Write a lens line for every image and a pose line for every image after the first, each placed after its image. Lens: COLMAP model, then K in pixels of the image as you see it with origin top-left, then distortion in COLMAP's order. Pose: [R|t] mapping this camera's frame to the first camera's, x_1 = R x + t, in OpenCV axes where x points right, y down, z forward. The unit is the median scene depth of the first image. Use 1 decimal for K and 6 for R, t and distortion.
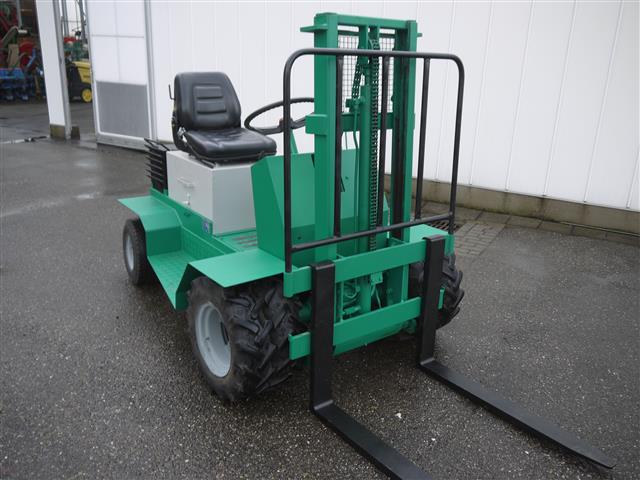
lens RADIAL K [[568.4, 0, 322.2], [0, 568.4, 238.8], [0, 0, 1]] dist [-0.008237, 0.015557]
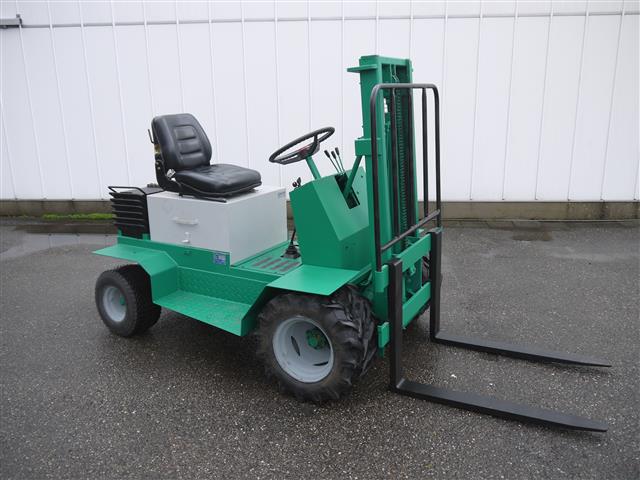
lens RADIAL K [[568.4, 0, 320.6], [0, 568.4, 238.5], [0, 0, 1]] dist [-0.008237, 0.015557]
pose [[0.908248, -0.155172, 0.388597, -0.438251], [0.177737, 0.983819, -0.022562, -0.002317], [-0.378808, 0.089560, 0.921131, -0.032888]]
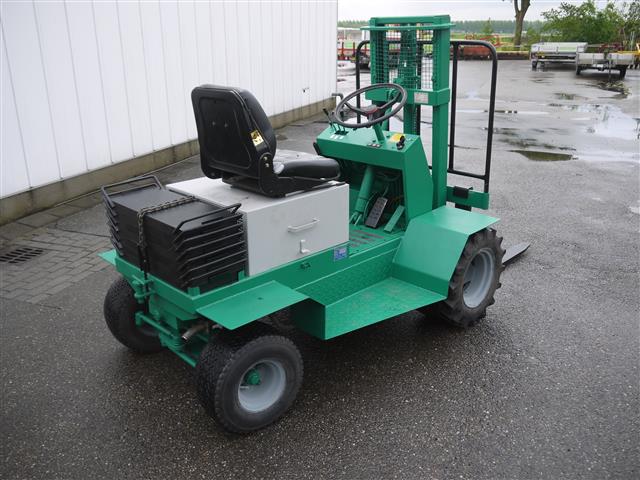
lens RADIAL K [[568.4, 0, 321.4], [0, 568.4, 238.5], [0, 0, 1]] dist [-0.008237, 0.015557]
pose [[-0.136114, -0.376591, 0.916325, -0.996546], [0.316414, 0.859964, 0.400429, -0.401733], [-0.938805, 0.344443, 0.002105, 1.024124]]
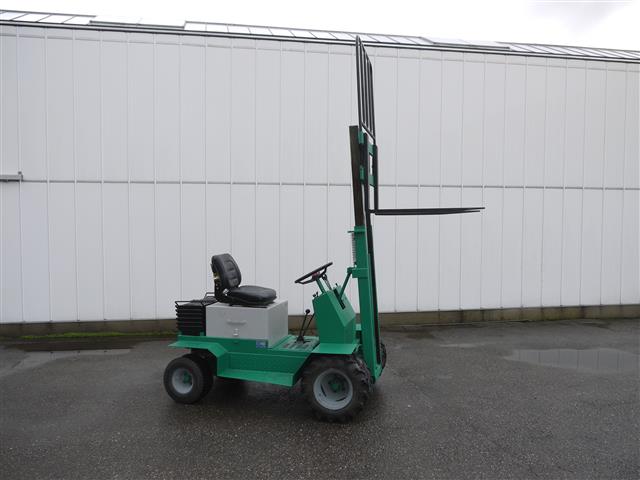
lens RADIAL K [[568.4, 0, 322.4], [0, 568.4, 238.5], [0, 0, 1]] dist [-0.008237, 0.015557]
pose [[0.769106, -0.059248, 0.636369, -1.100204], [0.229067, 0.955098, -0.187924, 0.034853], [-0.596661, 0.290305, 0.748144, -0.424036]]
